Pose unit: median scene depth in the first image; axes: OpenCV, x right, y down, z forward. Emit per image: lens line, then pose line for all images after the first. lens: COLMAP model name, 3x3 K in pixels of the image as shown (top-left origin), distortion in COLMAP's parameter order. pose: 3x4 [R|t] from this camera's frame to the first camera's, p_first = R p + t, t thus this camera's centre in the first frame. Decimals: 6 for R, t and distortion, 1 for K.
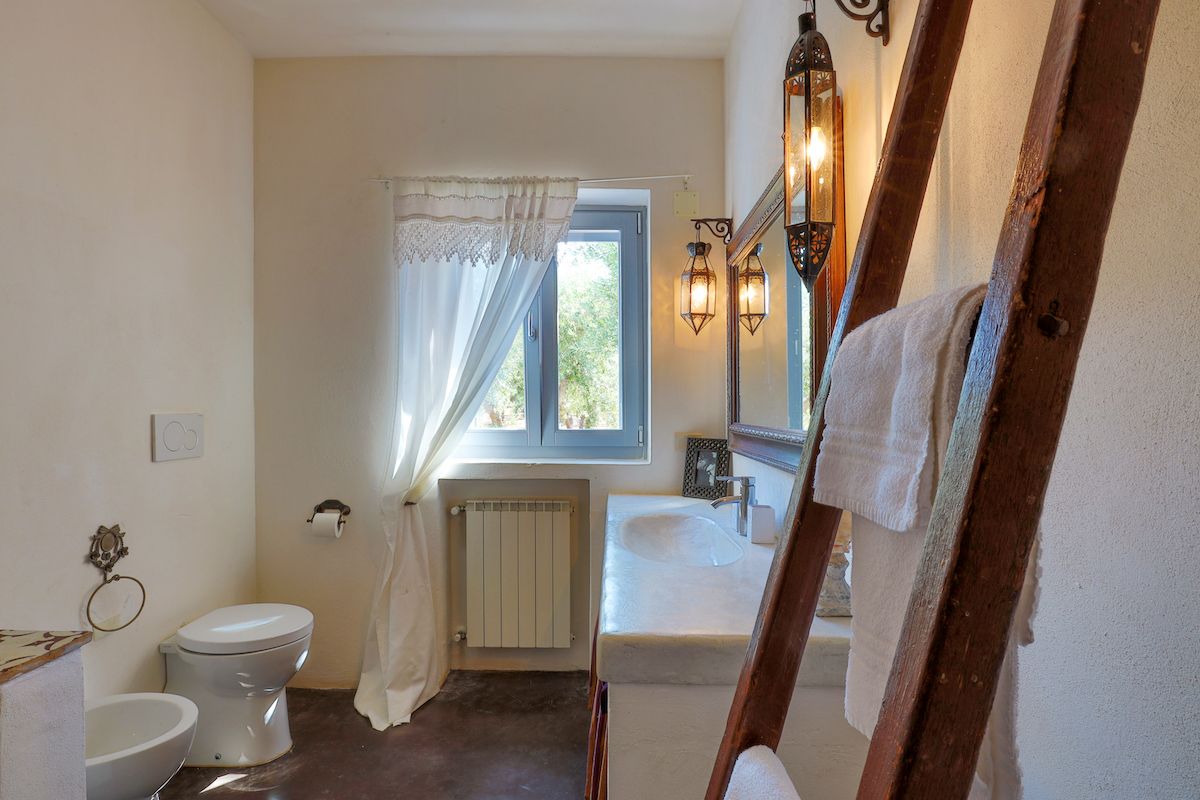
lens RADIAL K [[548.3, 0, 604.5], [0, 548.3, 392.1], [0, 0, 1]] dist [-0.020689, -0.002119]
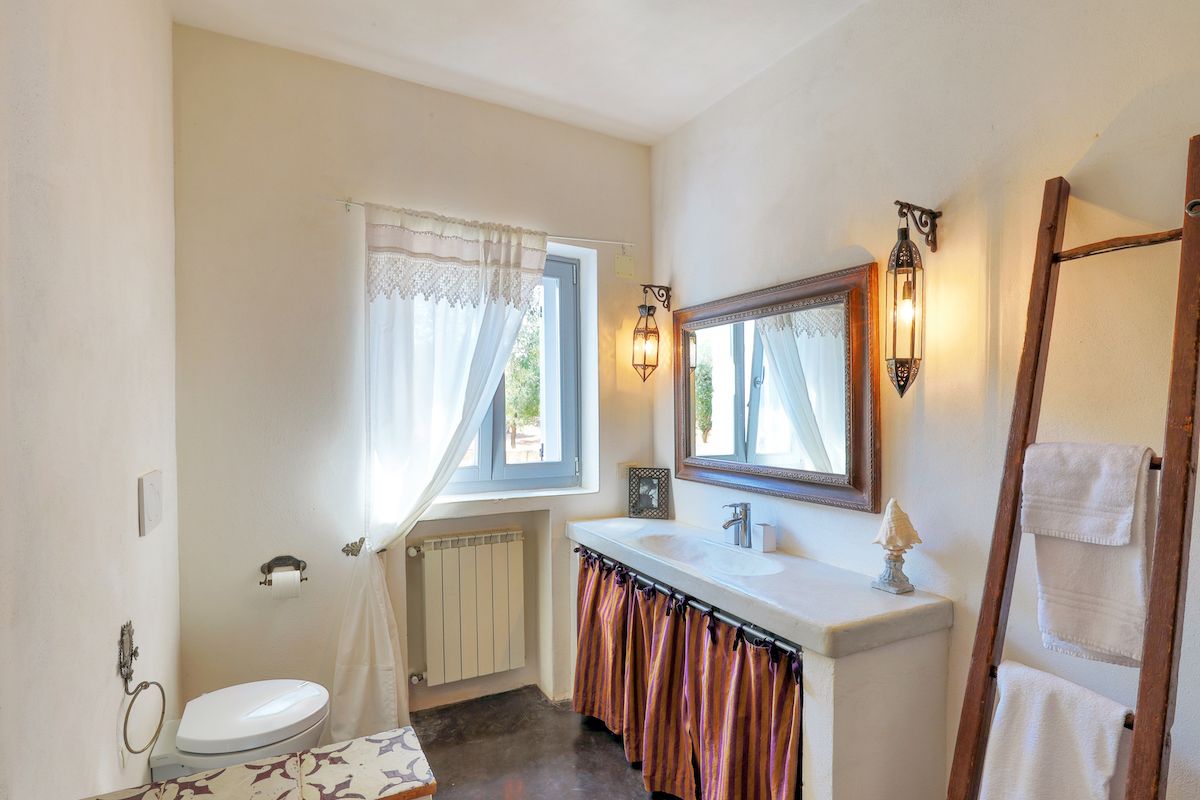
lens RADIAL K [[548.3, 0, 599.0], [0, 548.3, 406.8], [0, 0, 1]] dist [-0.020689, -0.002119]
pose [[0.888373, 0.005170, 0.459094, -0.456255], [-0.012910, 0.999822, 0.013722, -0.064209], [-0.458942, -0.018118, 0.888282, -0.015674]]
